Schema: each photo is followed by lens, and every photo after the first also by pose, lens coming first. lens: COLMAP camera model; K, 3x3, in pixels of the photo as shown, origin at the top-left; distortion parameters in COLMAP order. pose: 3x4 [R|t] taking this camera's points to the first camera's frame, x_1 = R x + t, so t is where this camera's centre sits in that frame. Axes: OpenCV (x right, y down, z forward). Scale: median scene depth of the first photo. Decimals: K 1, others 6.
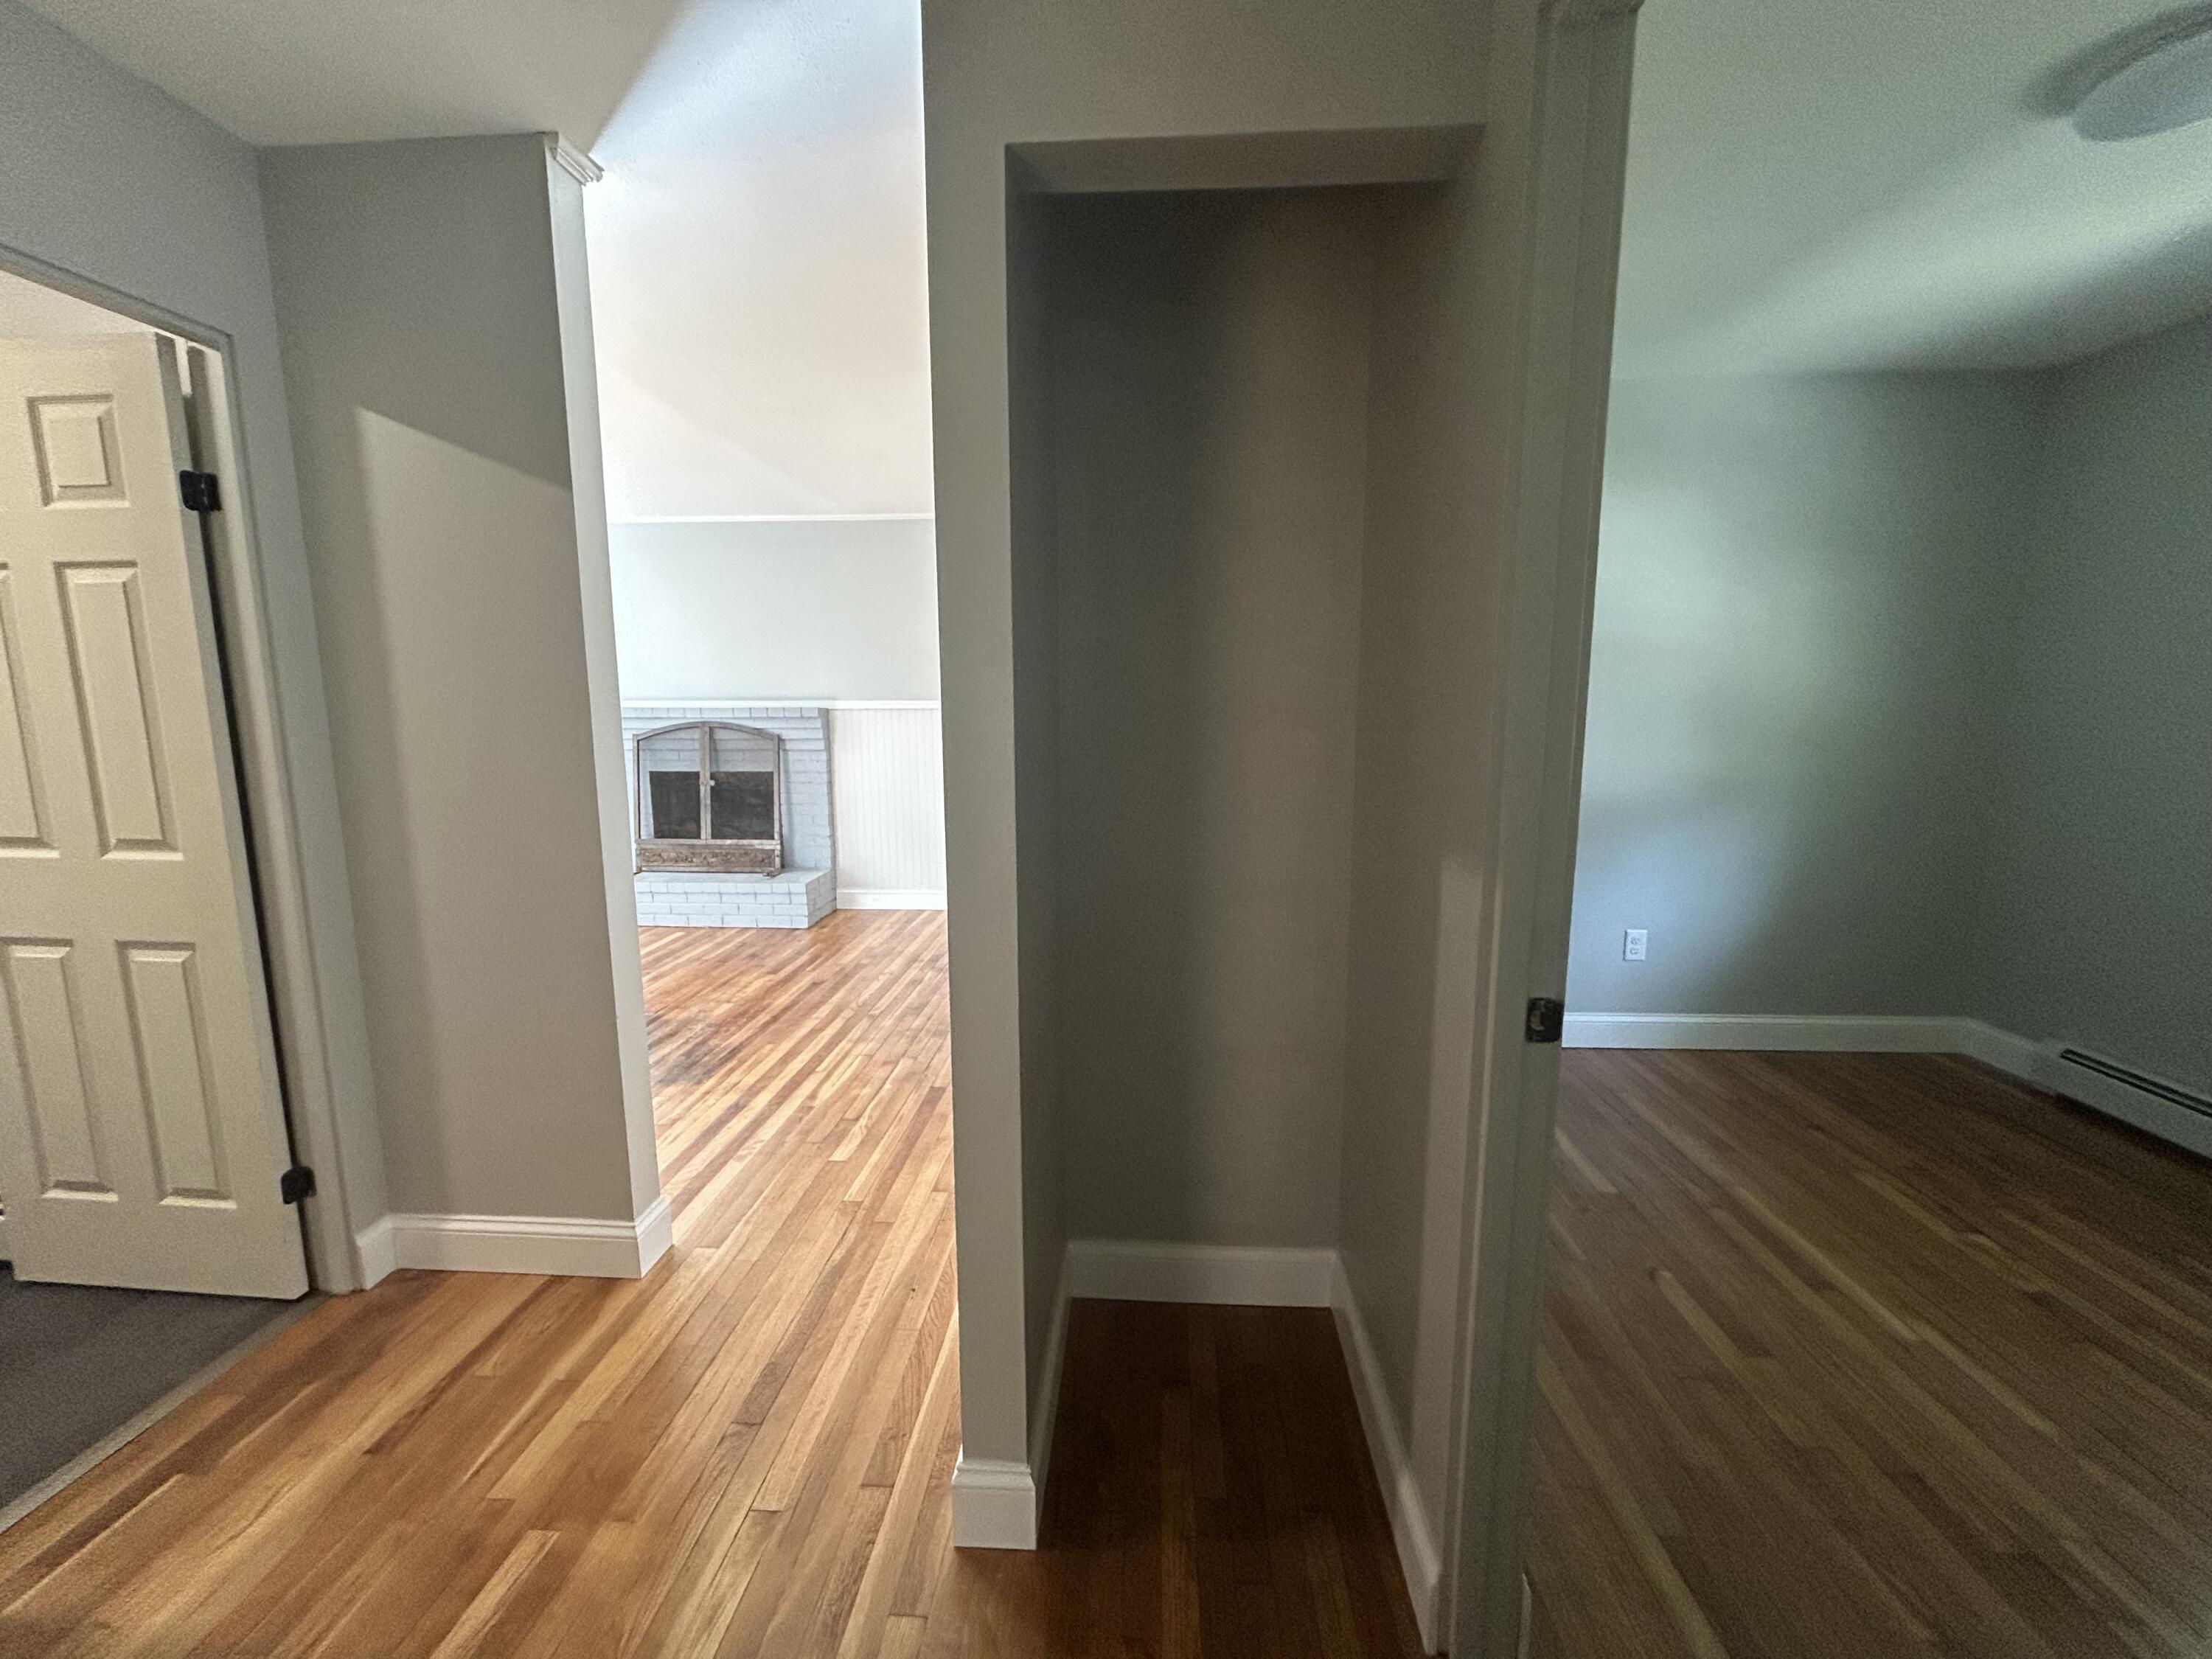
lens RADIAL K [[891.6, 0, 1093.8], [0, 891.6, 816.6], [0, 0, 1]] dist [-0.001224, 0.000700]
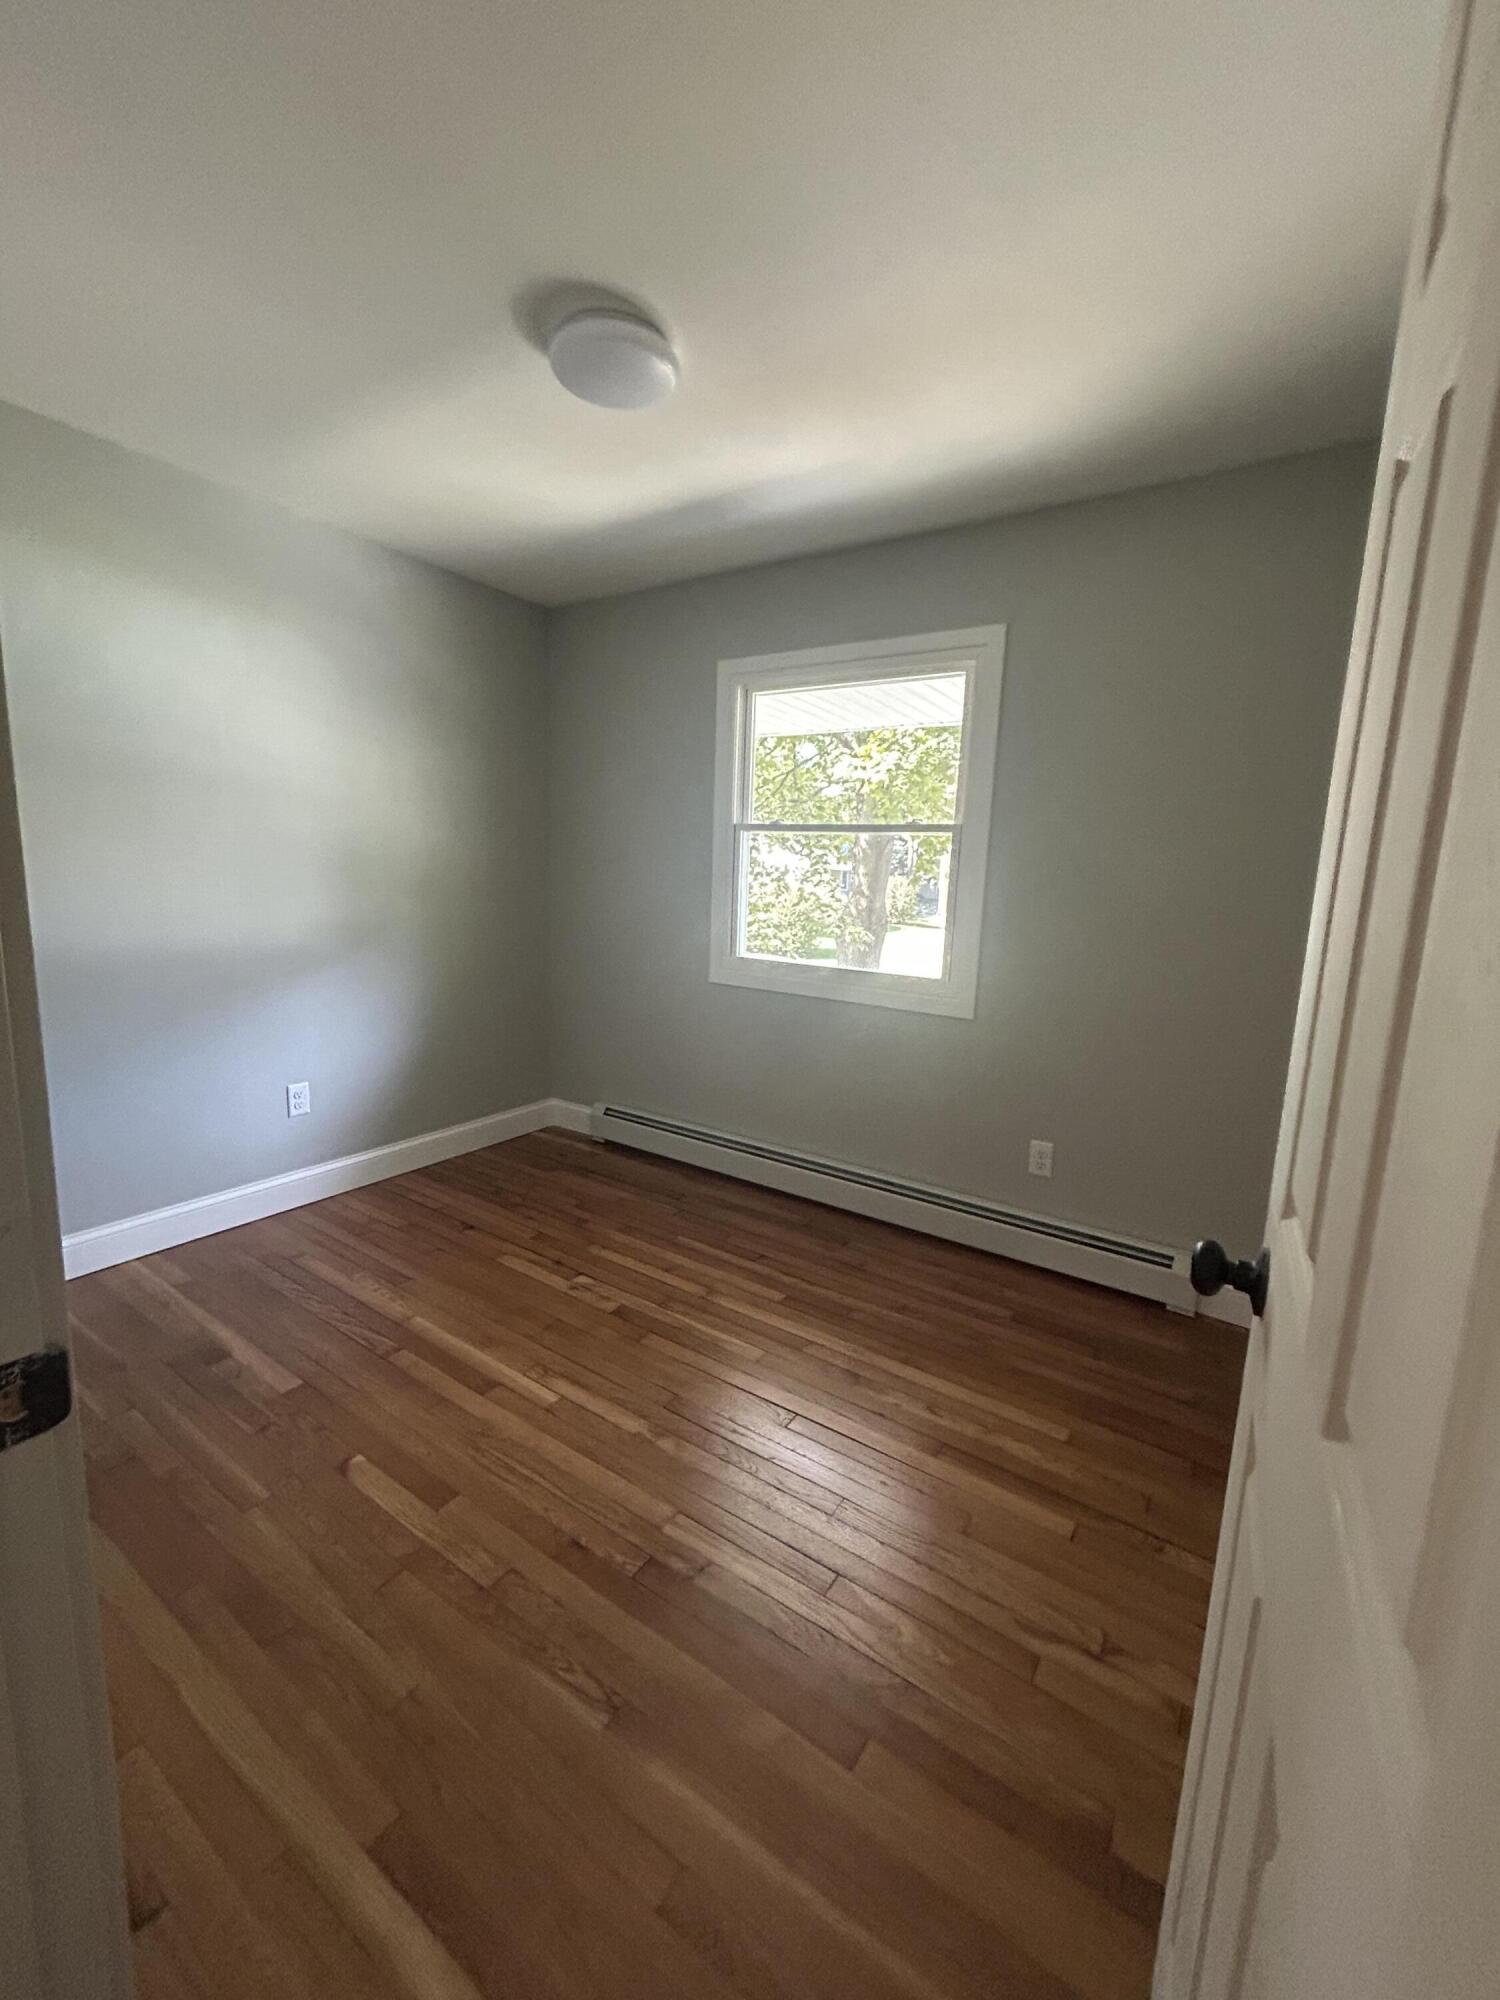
lens RADIAL K [[806.1, 0, 742.2], [0, 806.1, 996.4], [0, 0, 1]] dist [-0.001224, 0.000700]
pose [[0.508218, -0.115308, 0.853475, 0.163019], [0.077708, 0.993094, 0.087898, -0.006891], [-0.857716, 0.021650, 0.513668, 0.188048]]
